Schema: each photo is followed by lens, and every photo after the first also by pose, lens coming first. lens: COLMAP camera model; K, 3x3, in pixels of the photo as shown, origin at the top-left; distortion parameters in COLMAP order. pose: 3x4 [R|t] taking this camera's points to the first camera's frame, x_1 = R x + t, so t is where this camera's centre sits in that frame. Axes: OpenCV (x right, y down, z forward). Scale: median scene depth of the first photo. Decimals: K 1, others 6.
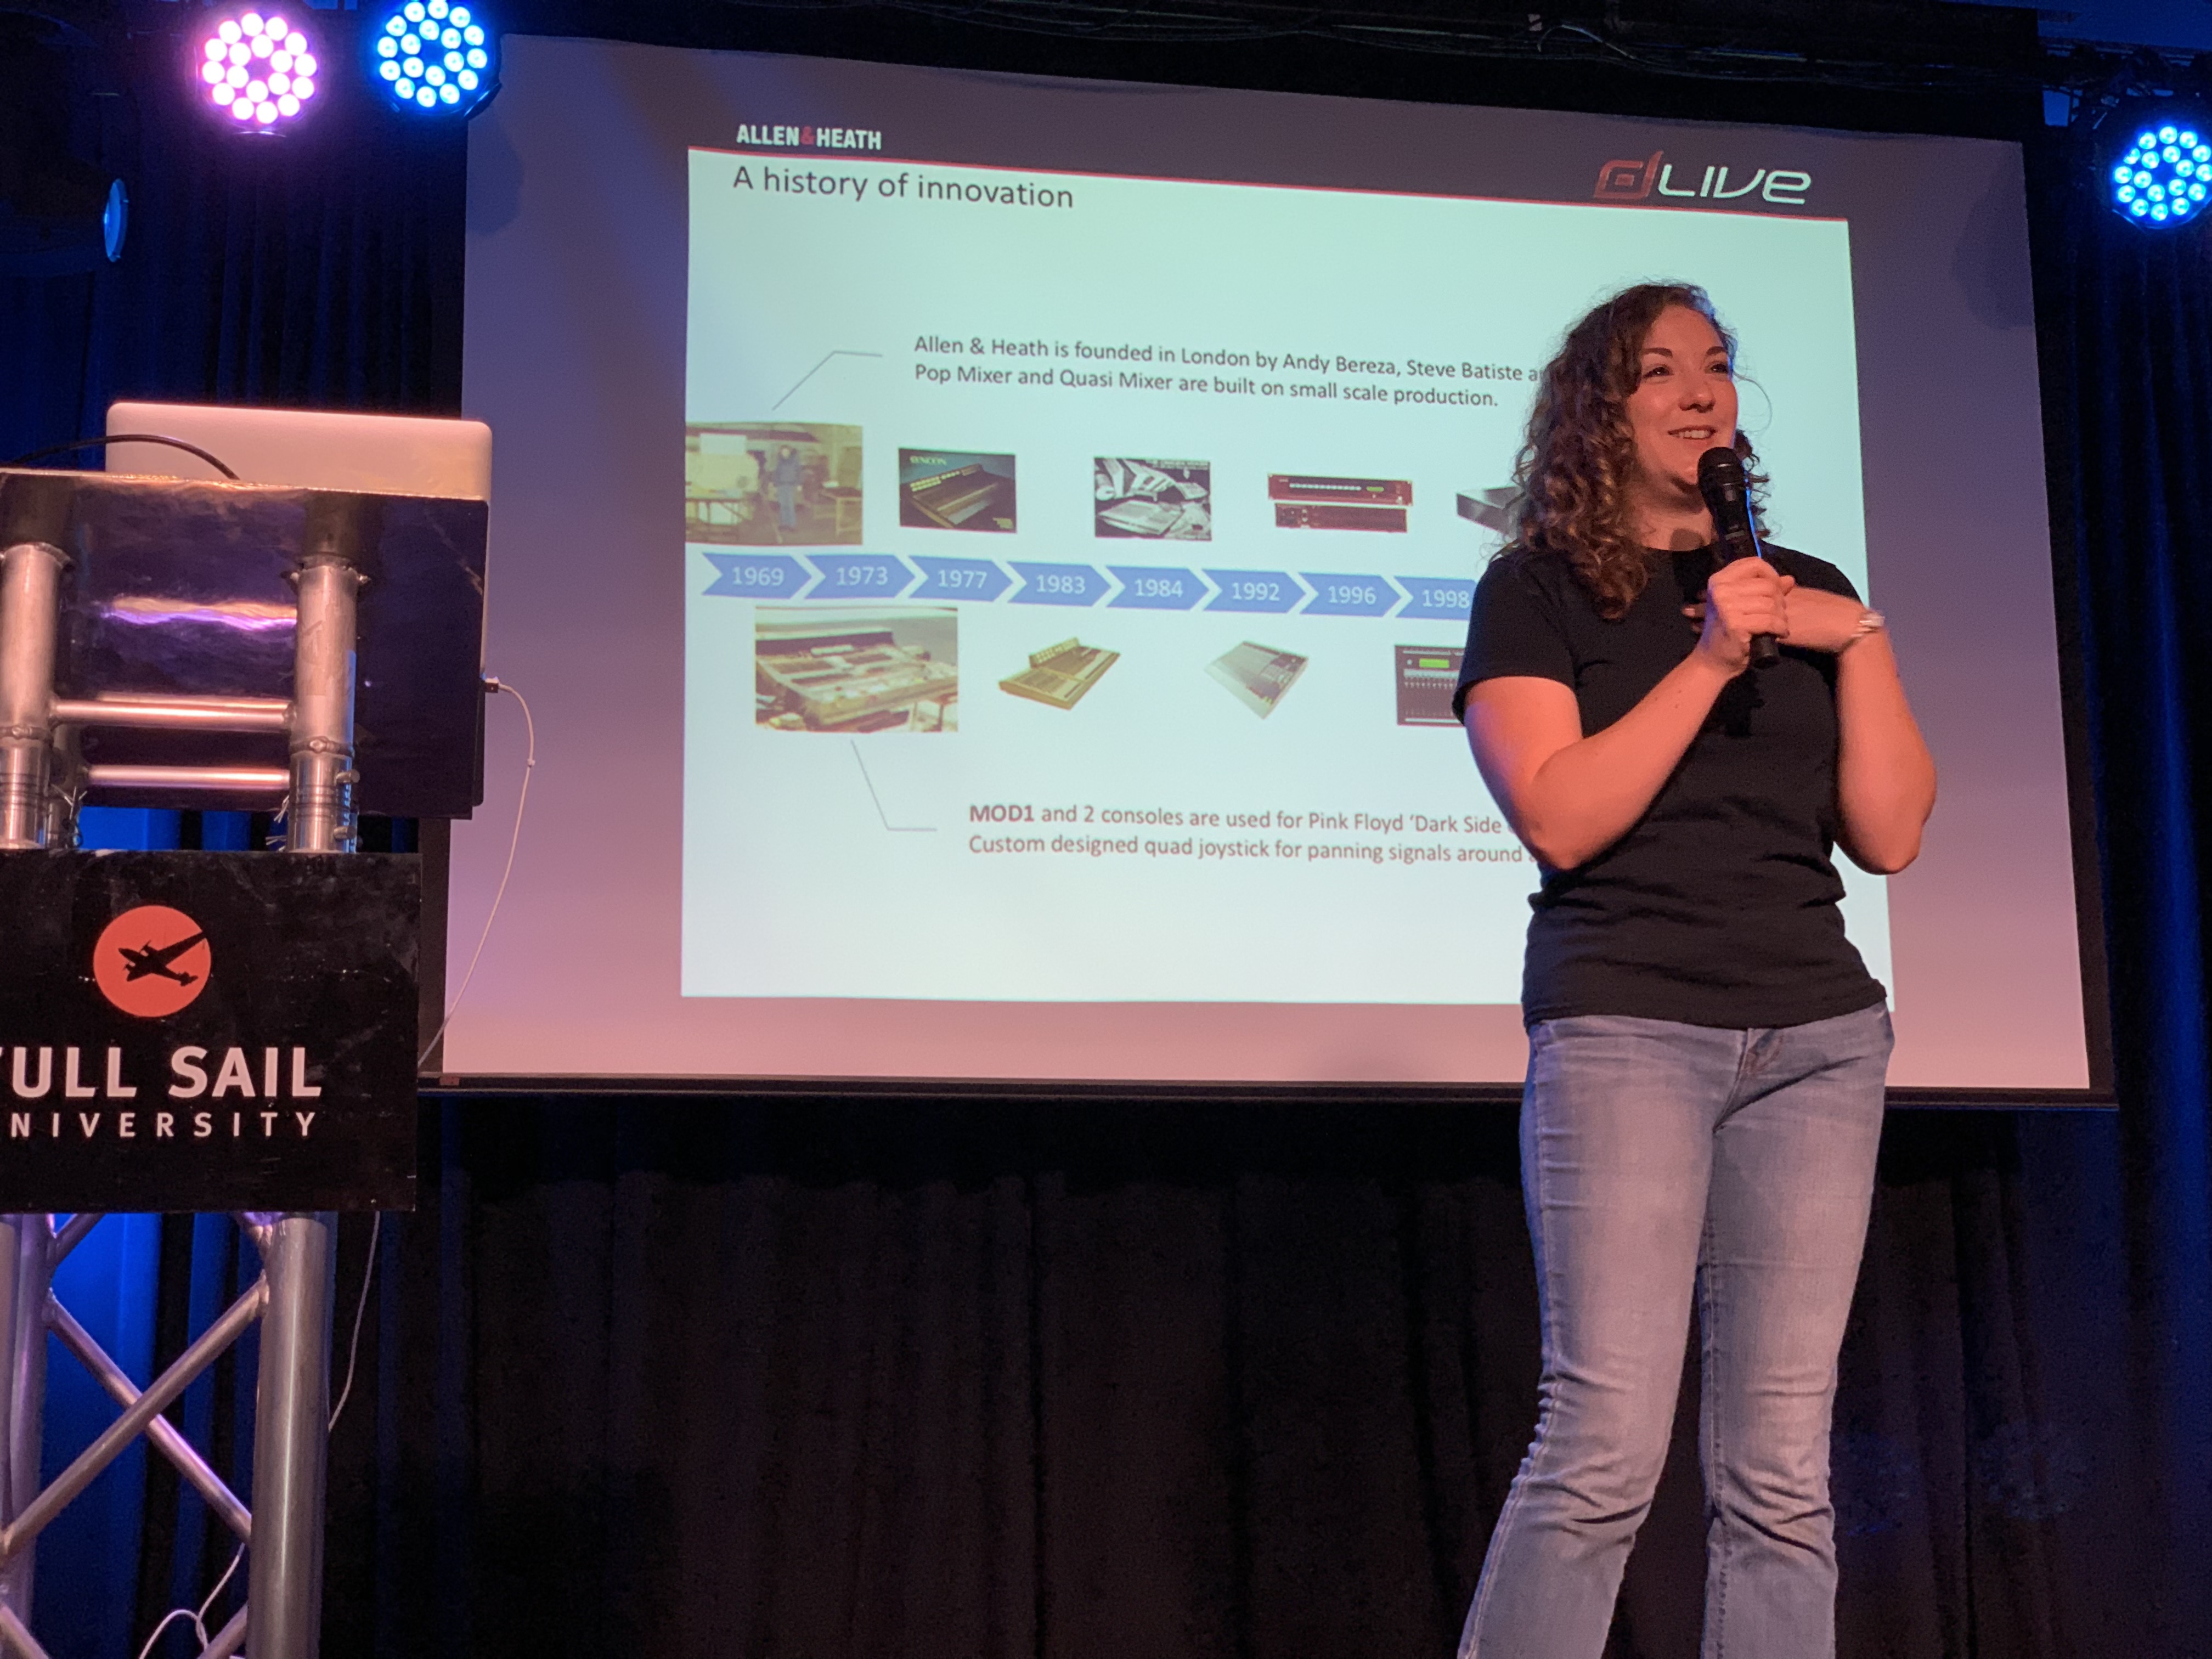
lens RADIAL K [[3496.0, 0, 1106.0], [0, 3496.0, 829.5], [0, 0, 1]] dist [0.367919, -2.099260]
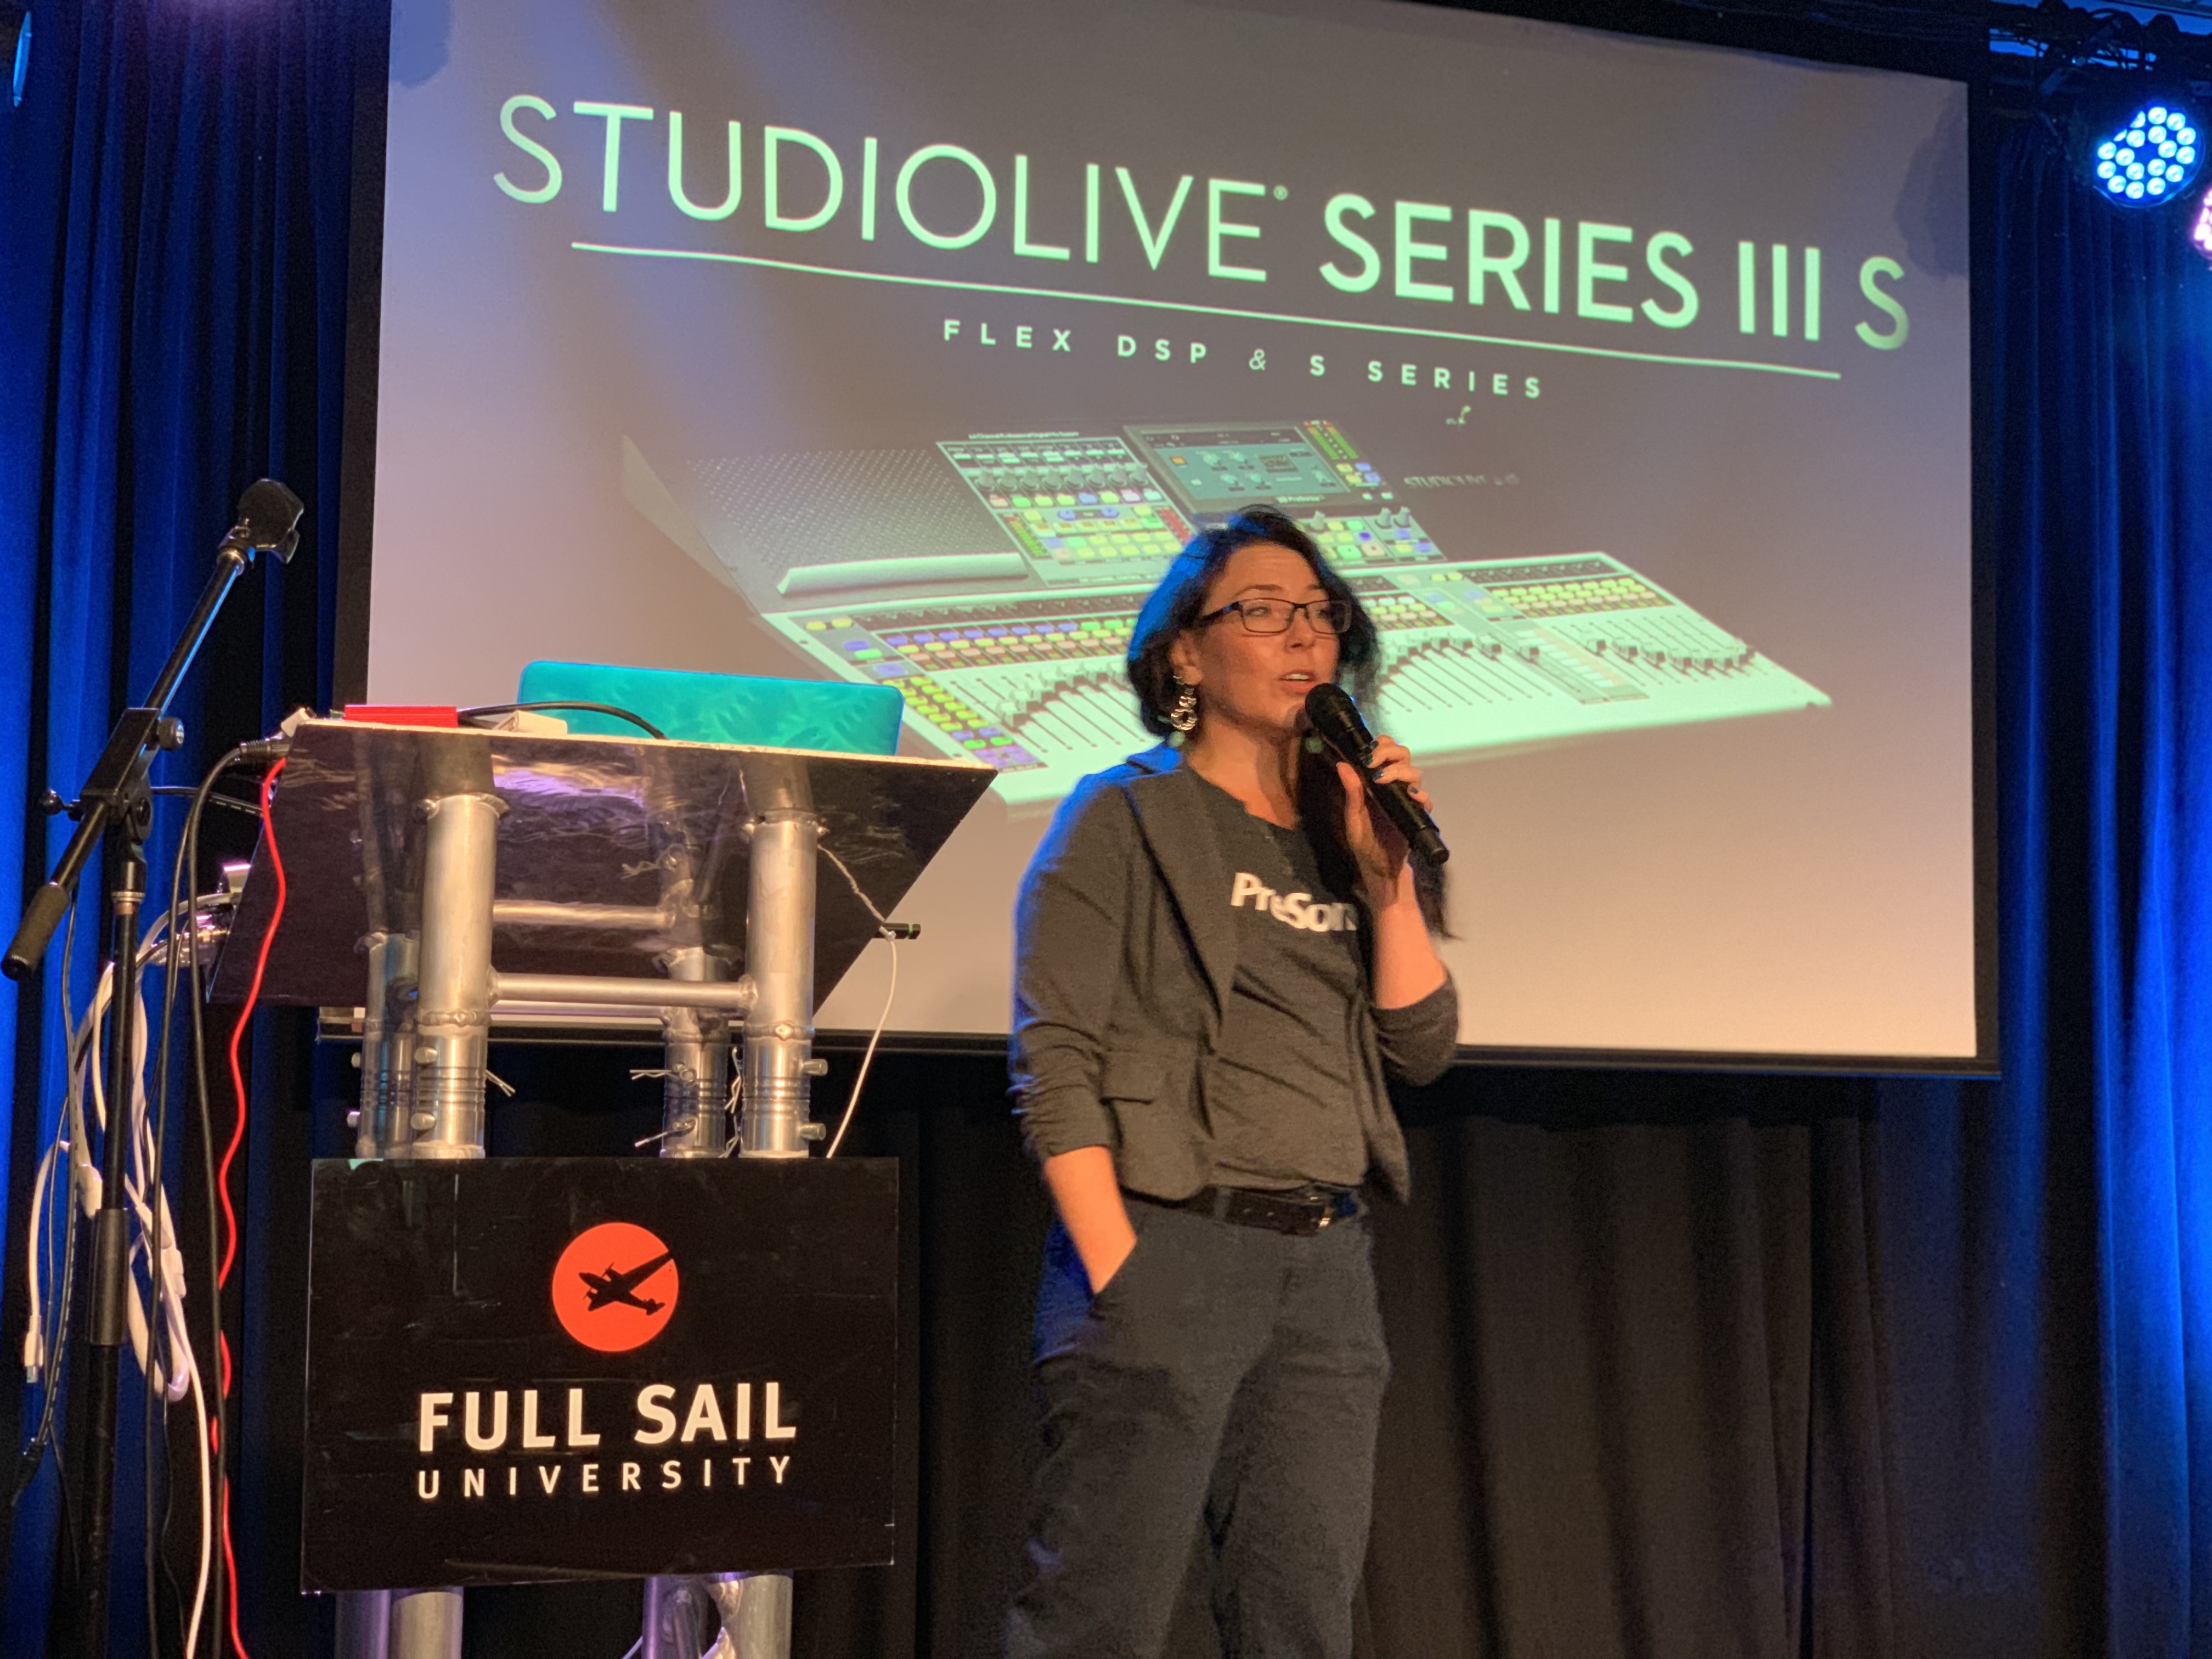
lens RADIAL K [[3496.0, 0, 1106.0], [0, 3496.0, 829.5], [0, 0, 1]] dist [0.367919, -2.099260]
pose [[0.983935, 0.040924, 0.173771, -0.306380], [-0.060127, 0.992469, 0.106720, -0.177520], [-0.168095, -0.115454, 0.978986, 0.130973]]
